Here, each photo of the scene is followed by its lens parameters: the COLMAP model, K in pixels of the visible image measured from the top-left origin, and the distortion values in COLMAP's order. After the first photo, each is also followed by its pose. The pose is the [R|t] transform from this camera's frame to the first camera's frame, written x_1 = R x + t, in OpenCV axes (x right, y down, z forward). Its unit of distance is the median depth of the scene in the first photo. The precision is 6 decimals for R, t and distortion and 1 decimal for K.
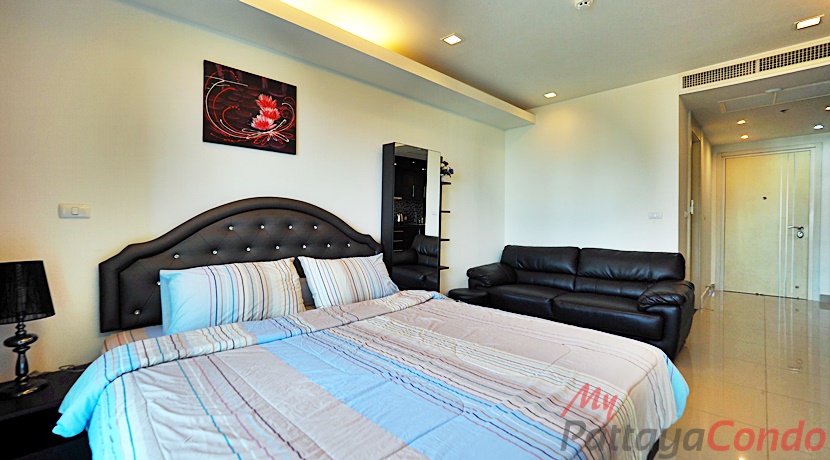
lens RADIAL K [[344.8, 0, 401.3], [0, 344.8, 224.3], [0, 0, 1]] dist [-0.008176, -0.000647]
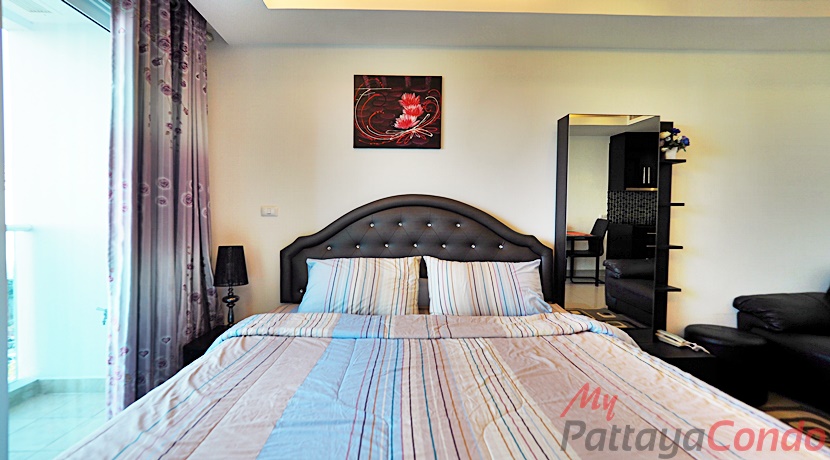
lens RADIAL K [[344.8, 0, 401.3], [0, 344.8, 224.3], [0, 0, 1]] dist [-0.008176, -0.000647]
pose [[0.741471, 0.008896, -0.670926, 0.289868], [-0.006697, 0.999960, 0.005858, 0.001488], [0.670951, 0.000150, 0.741501, 0.258120]]
